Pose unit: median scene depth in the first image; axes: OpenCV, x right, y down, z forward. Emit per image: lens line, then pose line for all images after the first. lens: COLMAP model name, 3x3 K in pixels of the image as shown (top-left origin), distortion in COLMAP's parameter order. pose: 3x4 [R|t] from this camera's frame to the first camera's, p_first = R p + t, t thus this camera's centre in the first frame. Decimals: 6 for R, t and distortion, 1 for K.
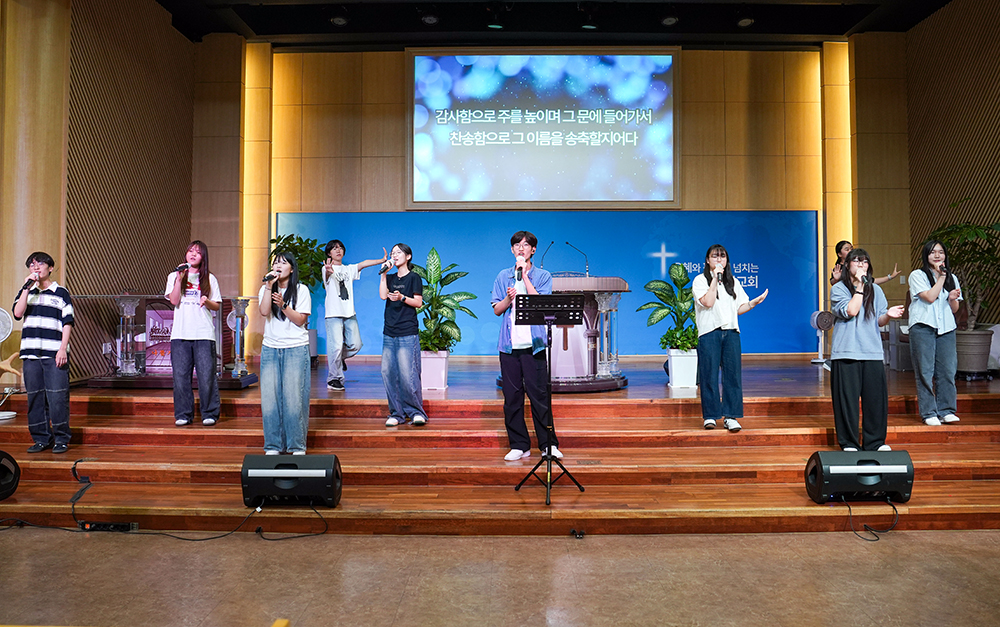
lens RADIAL K [[849.7, 0, 488.1], [0, 849.7, 295.1], [0, 0, 1]] dist [-0.098457, 0.057066]
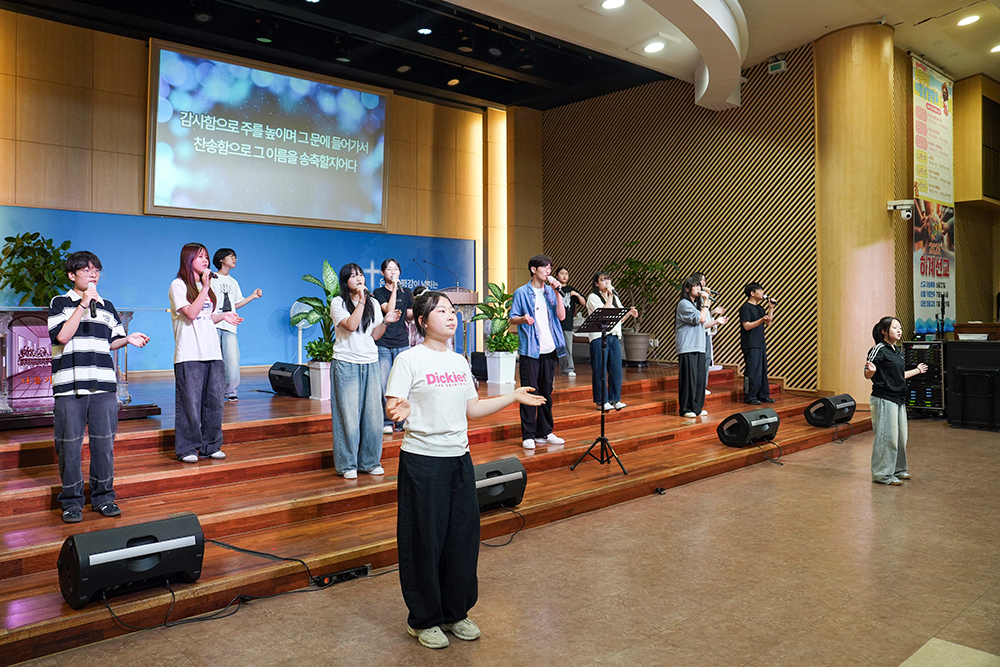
lens RADIAL K [[795.5, 0, 454.1], [0, 795.5, 307.6], [0, 0, 1]] dist [-0.065325, 0.052040]
pose [[0.733191, 0.001519, 0.680021, -0.595859], [-0.005196, 0.999981, 0.003369, -0.004155], [-0.680003, -0.006003, 0.733185, 0.194993]]
